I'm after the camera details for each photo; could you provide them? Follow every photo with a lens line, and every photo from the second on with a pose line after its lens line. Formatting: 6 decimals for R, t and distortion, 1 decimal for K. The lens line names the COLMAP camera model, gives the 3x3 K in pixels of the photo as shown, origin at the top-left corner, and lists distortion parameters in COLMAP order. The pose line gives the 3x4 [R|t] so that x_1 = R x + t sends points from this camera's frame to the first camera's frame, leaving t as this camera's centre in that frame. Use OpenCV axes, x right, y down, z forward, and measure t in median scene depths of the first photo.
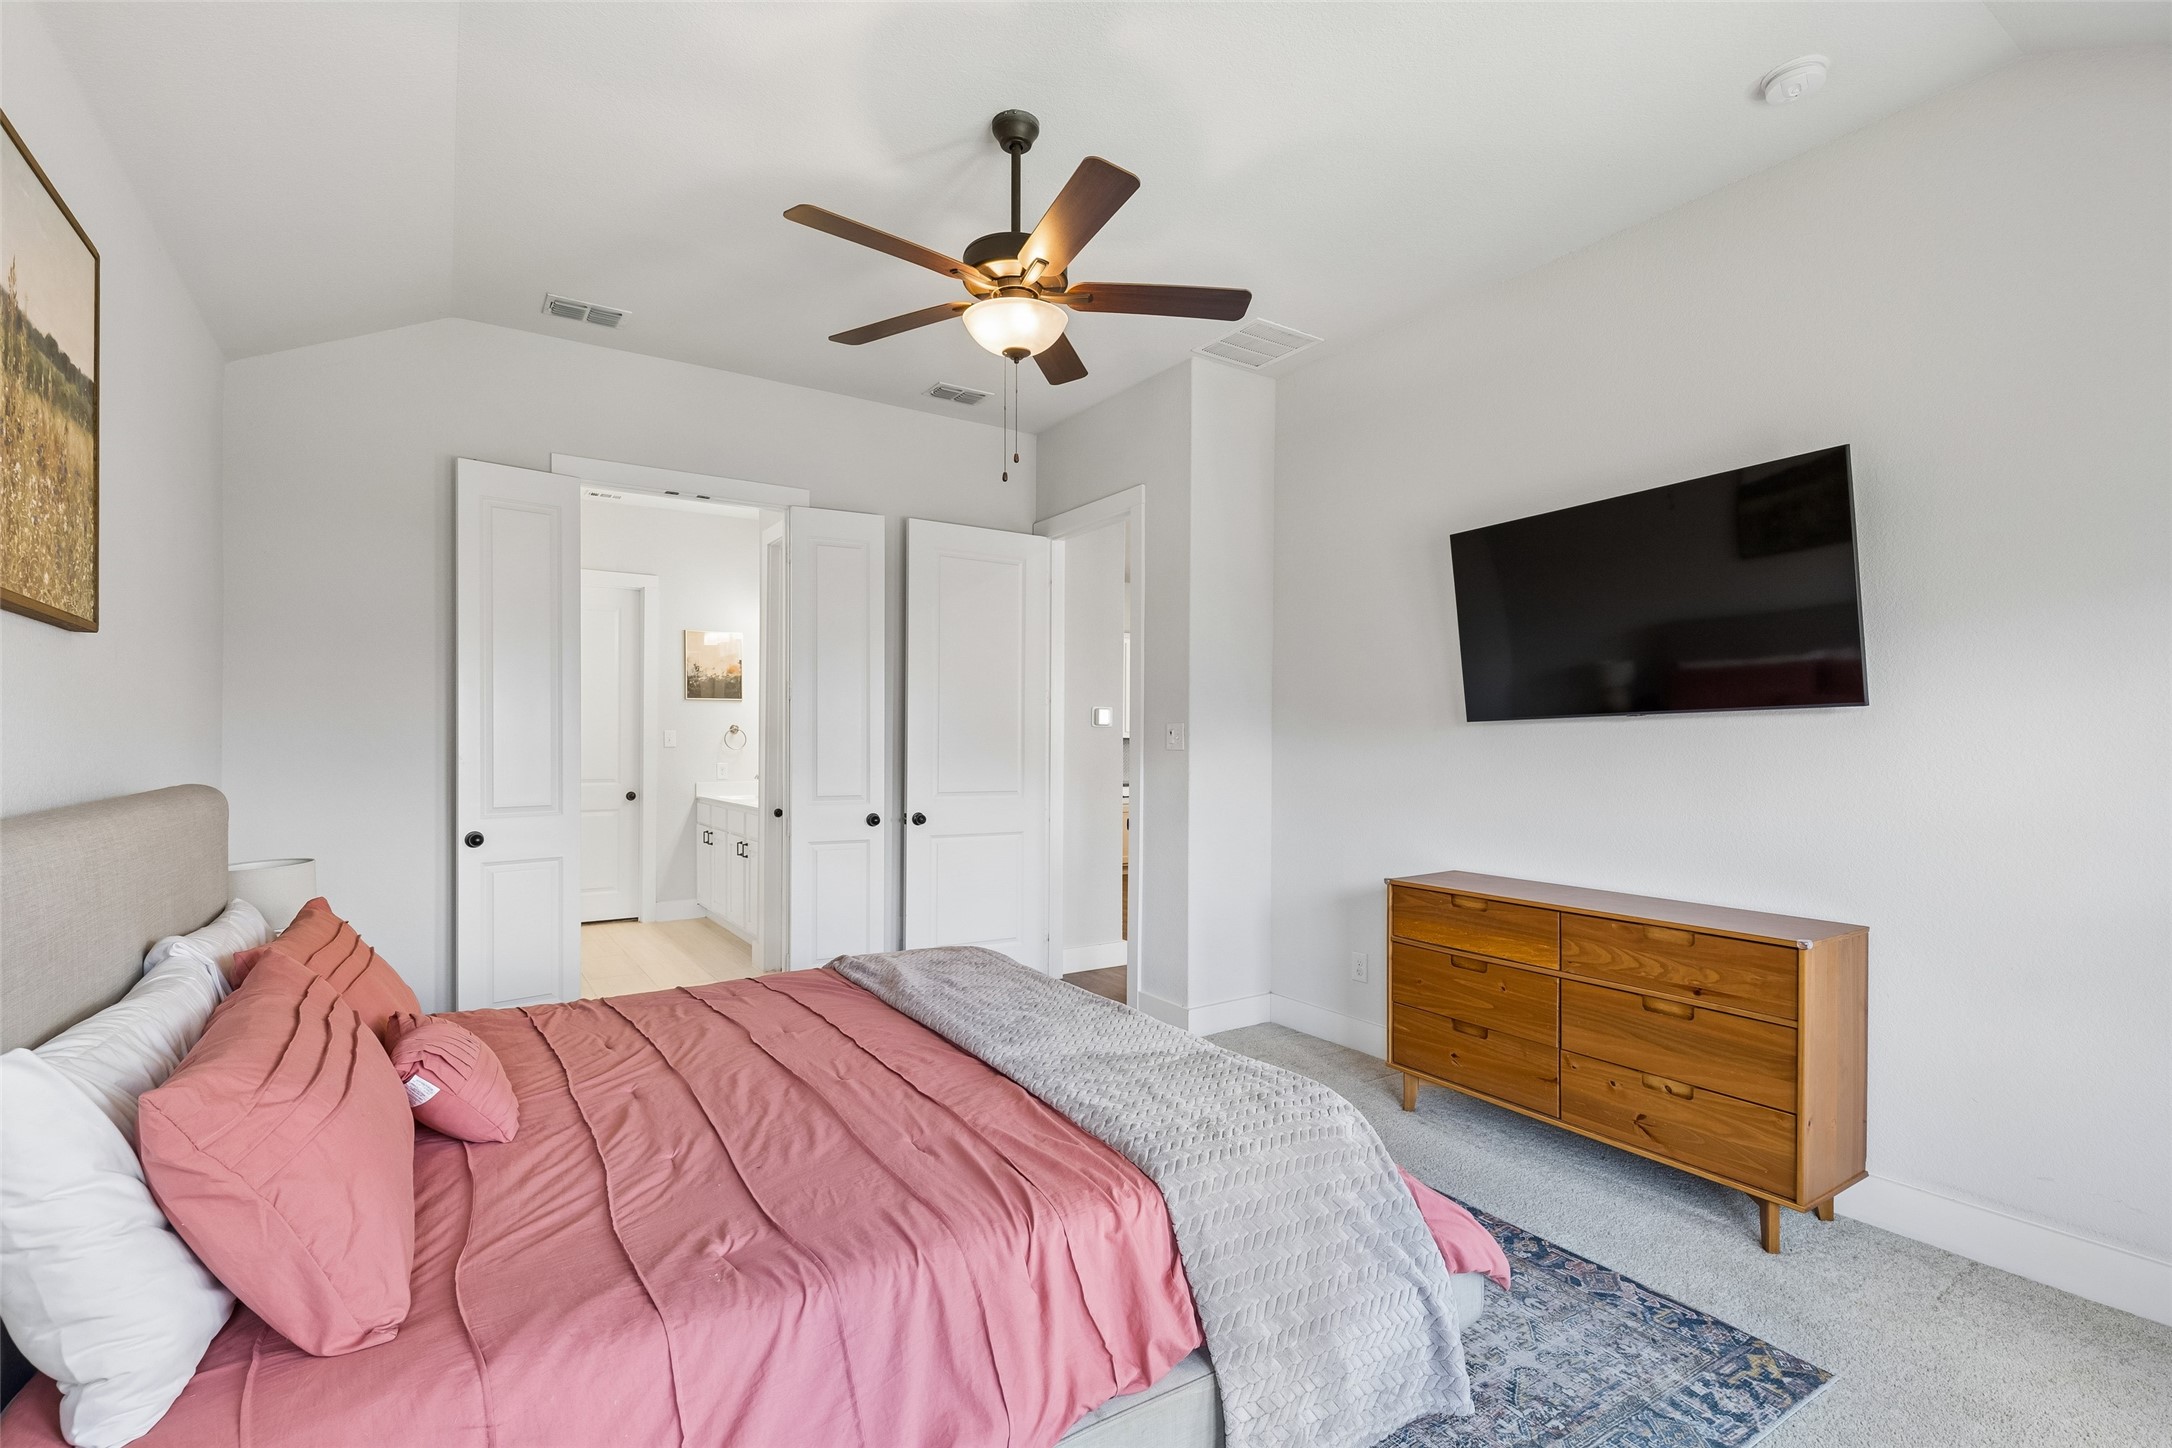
lens RADIAL K [[975.3, 0, 1084.7], [0, 975.3, 745.0], [0, 0, 1]] dist [-0.002437, 0.002132]
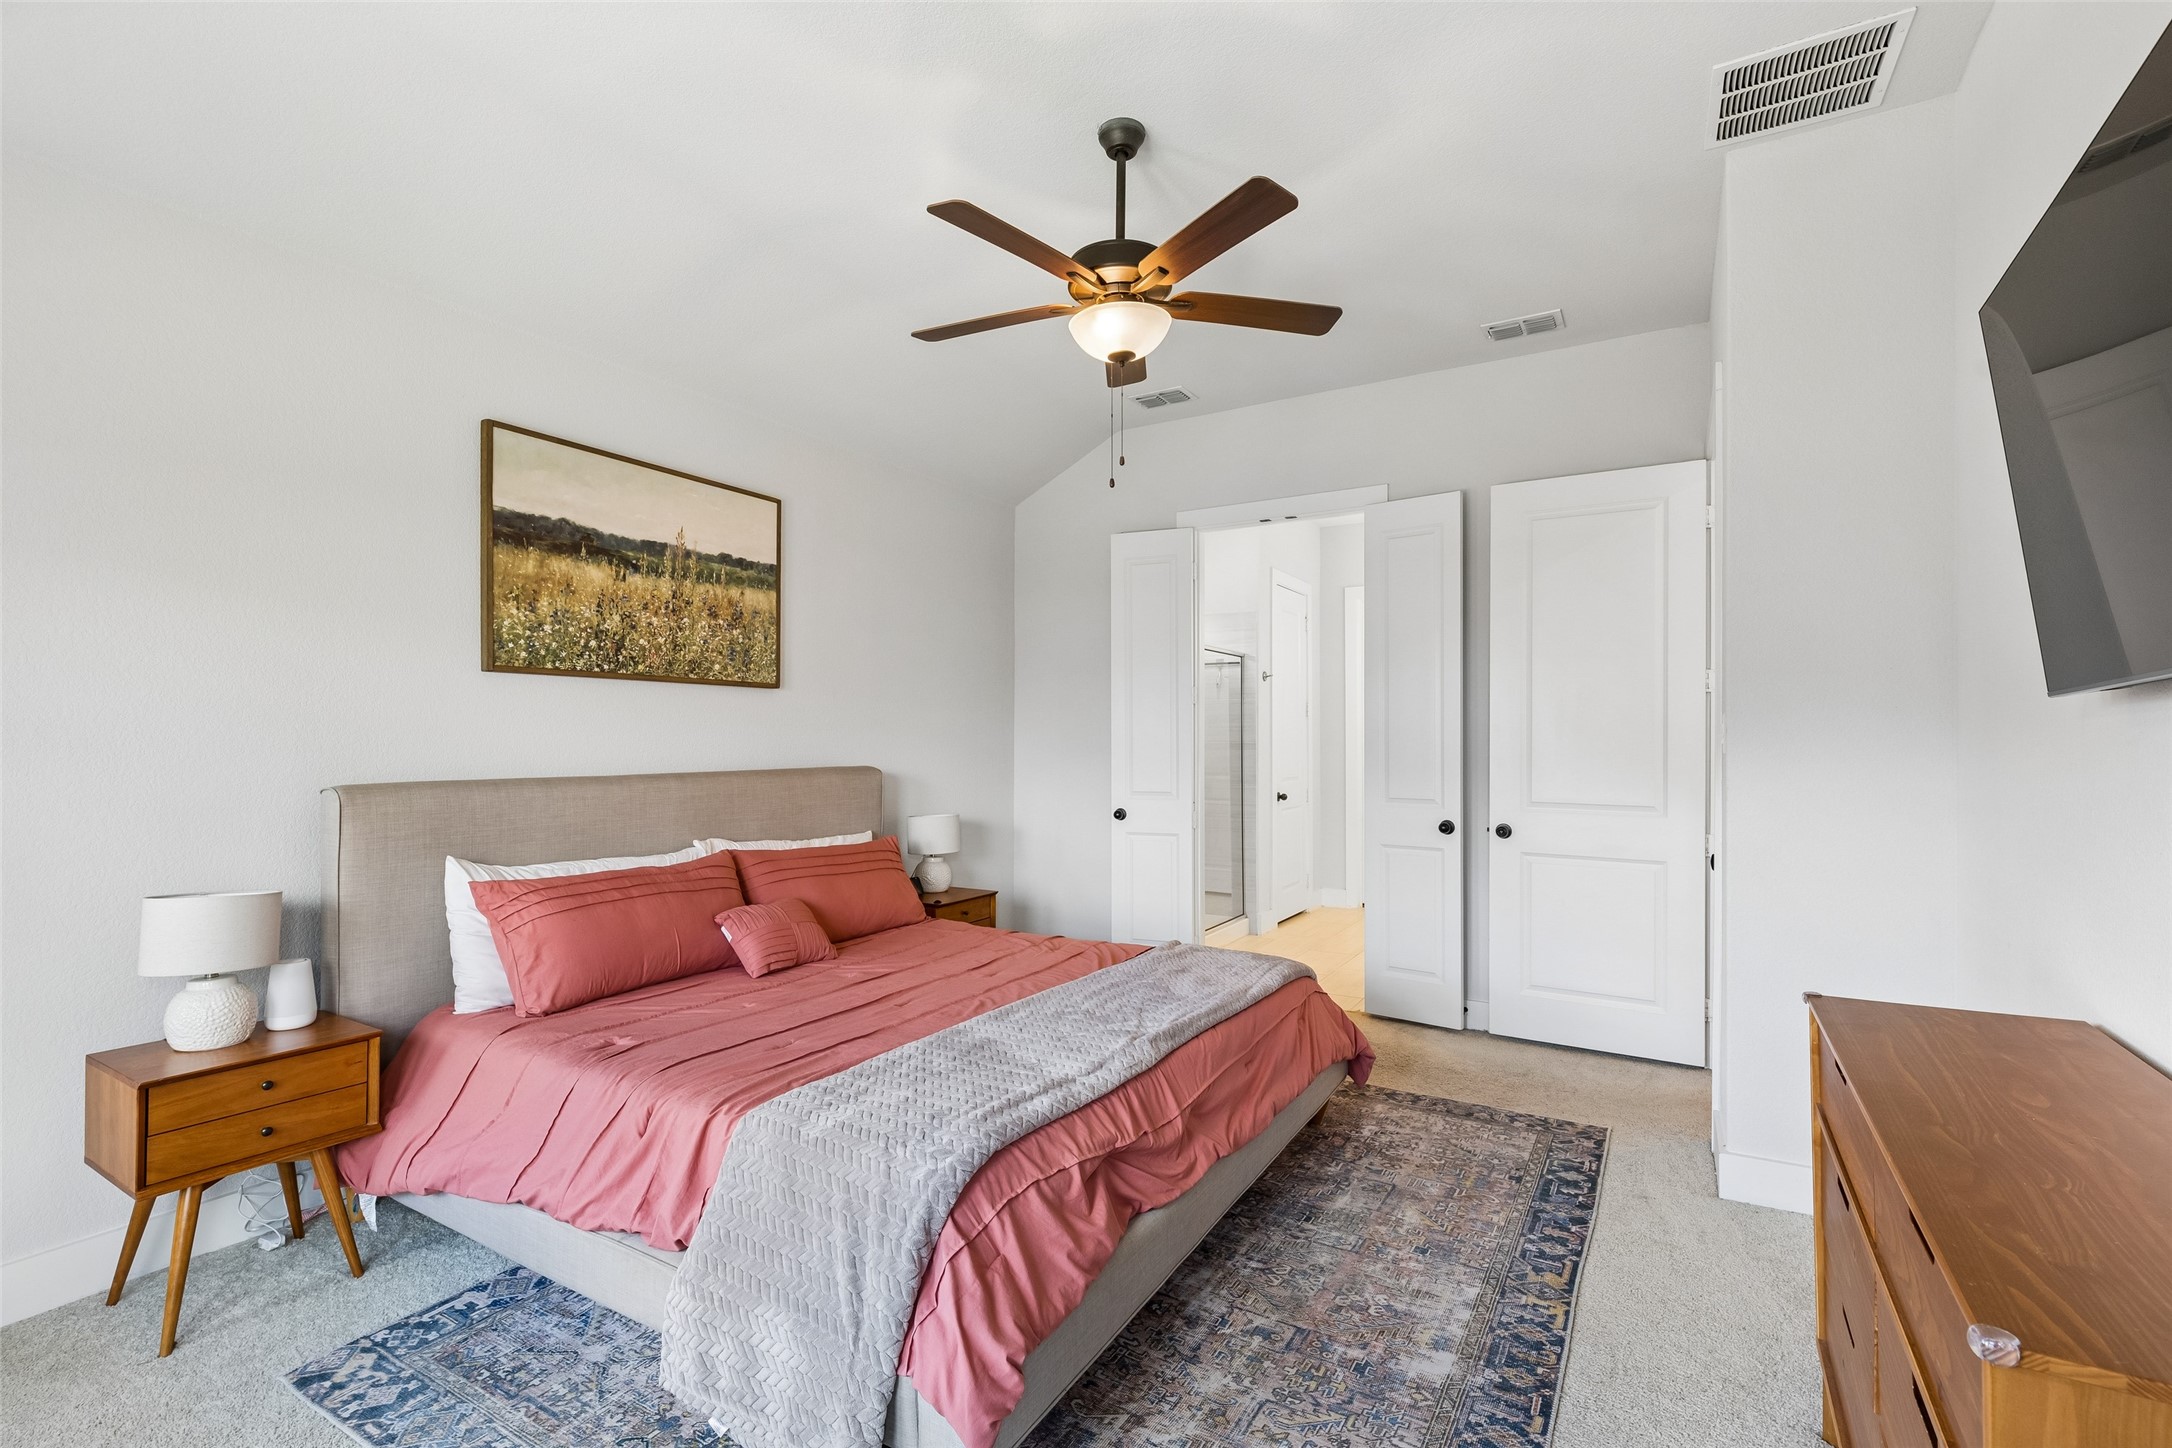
lens RADIAL K [[975.3, 0, 1093.8], [0, 975.3, 724.7], [0, 0, 1]] dist [-0.002437, 0.002132]
pose [[0.430997, -0.018015, -0.902173, 0.513225], [-0.000643, 0.999794, -0.020271, 0.000264], [0.902353, 0.009317, 0.430897, 0.342572]]
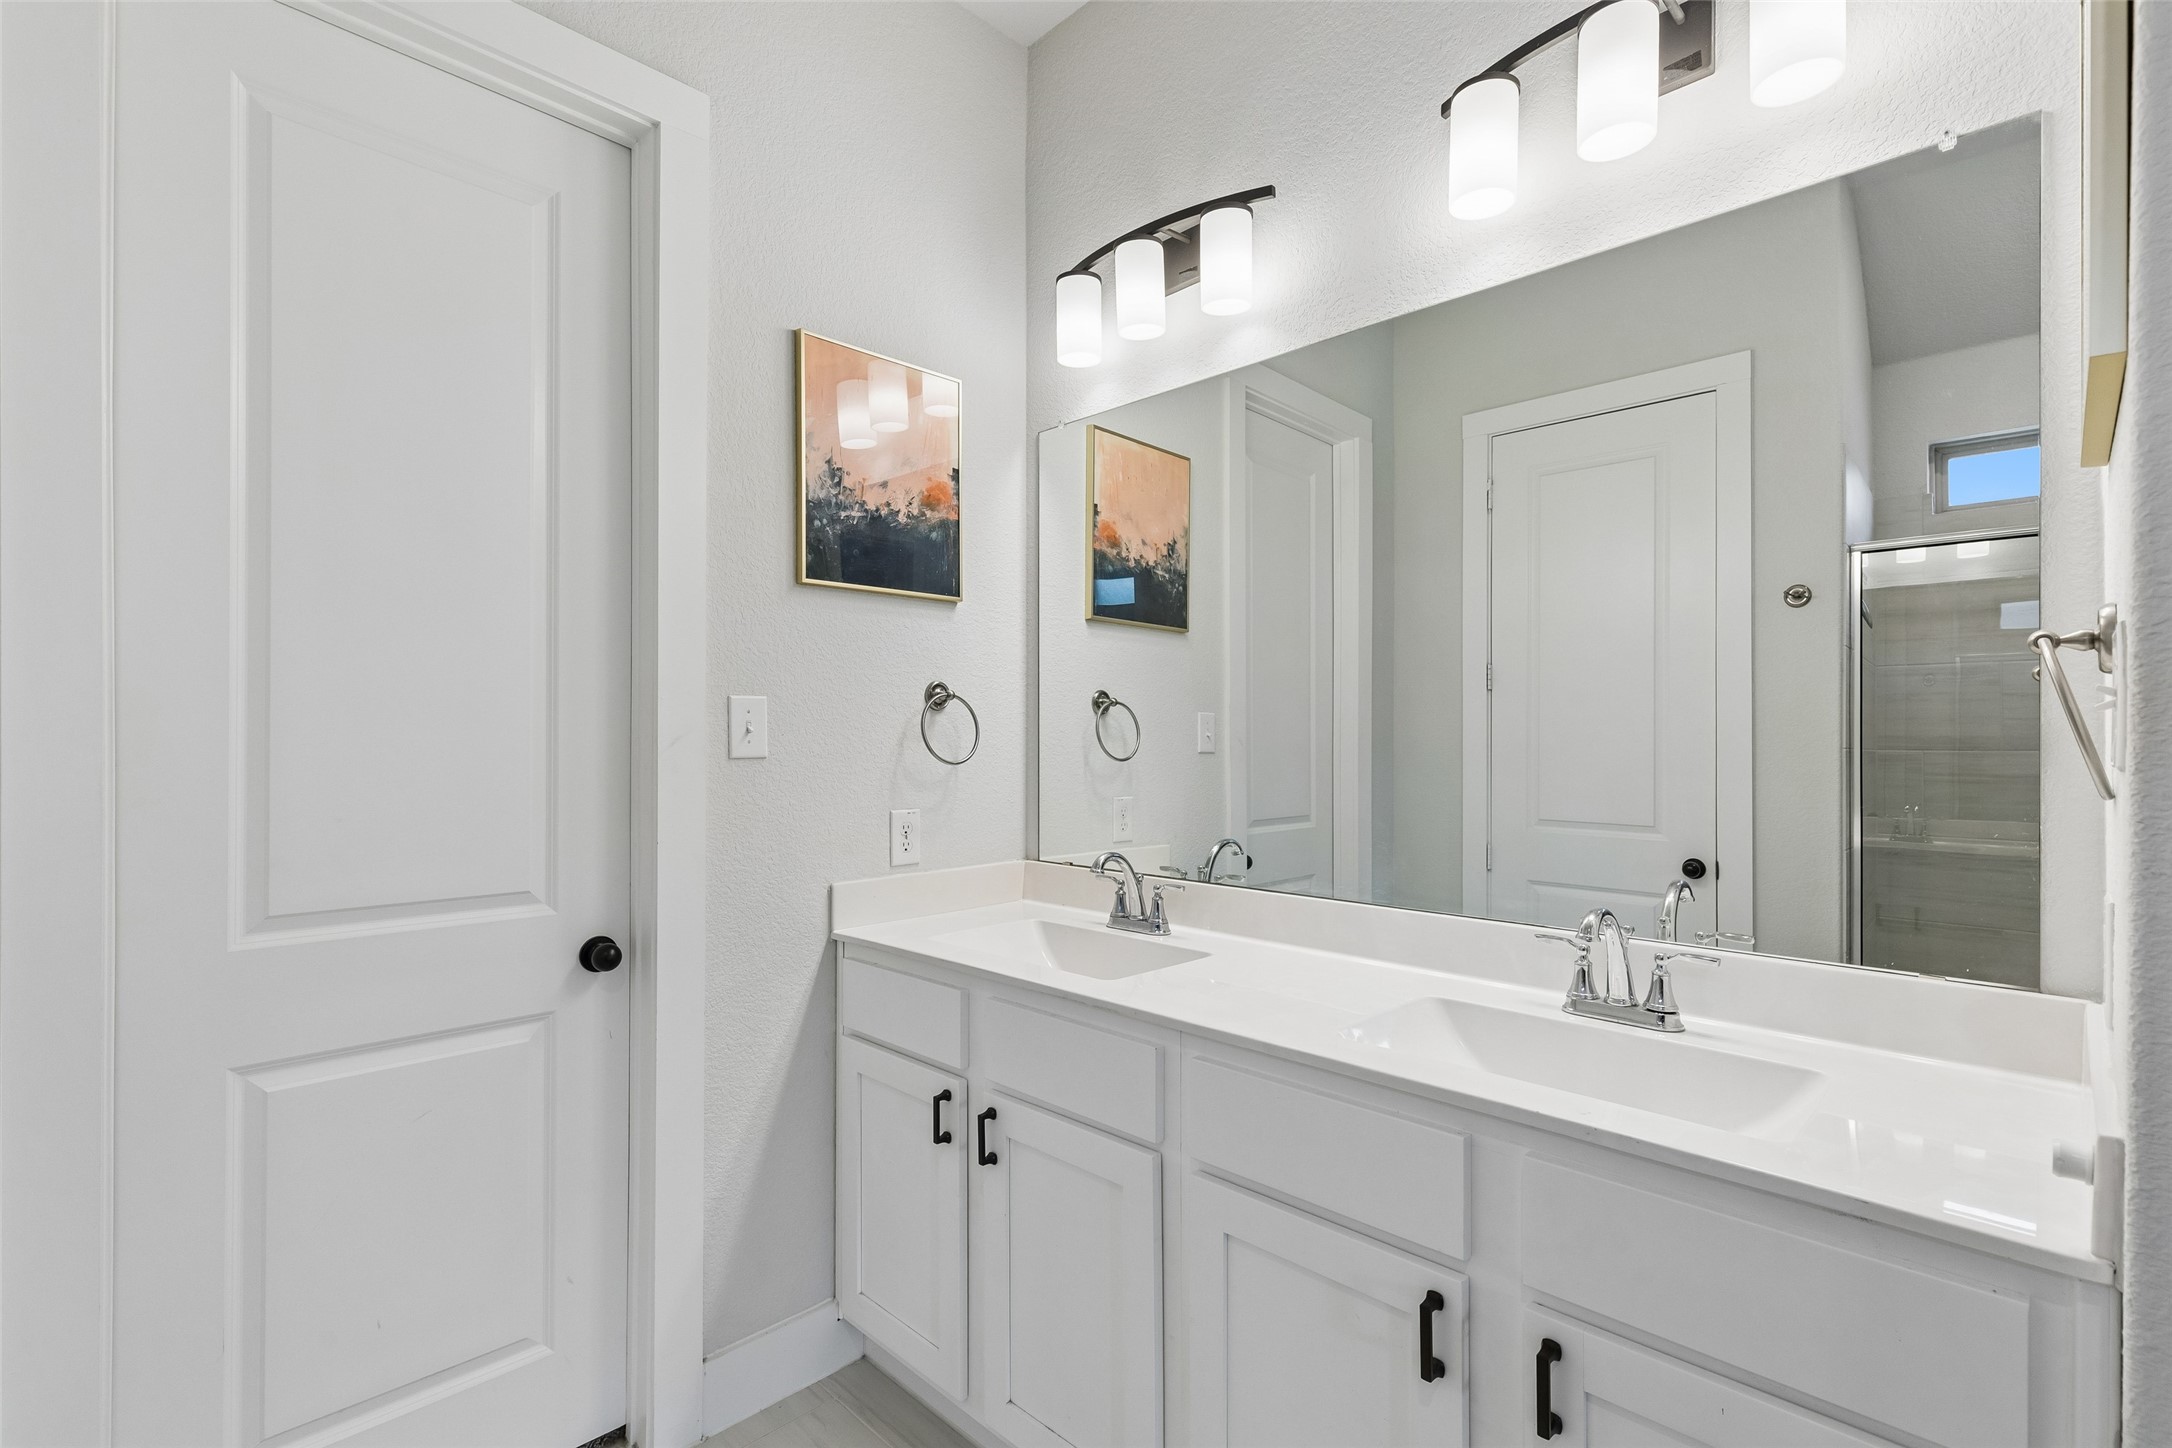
lens RADIAL K [[975.3, 0, 1079.4], [0, 975.3, 729.1], [0, 0, 1]] dist [-0.002437, 0.002132]
pose [[0.980083, -0.001121, 0.198584, -0.387507], [0.002105, 0.999987, -0.004746, -0.004698], [-0.198576, 0.005070, 0.980072, 0.717669]]
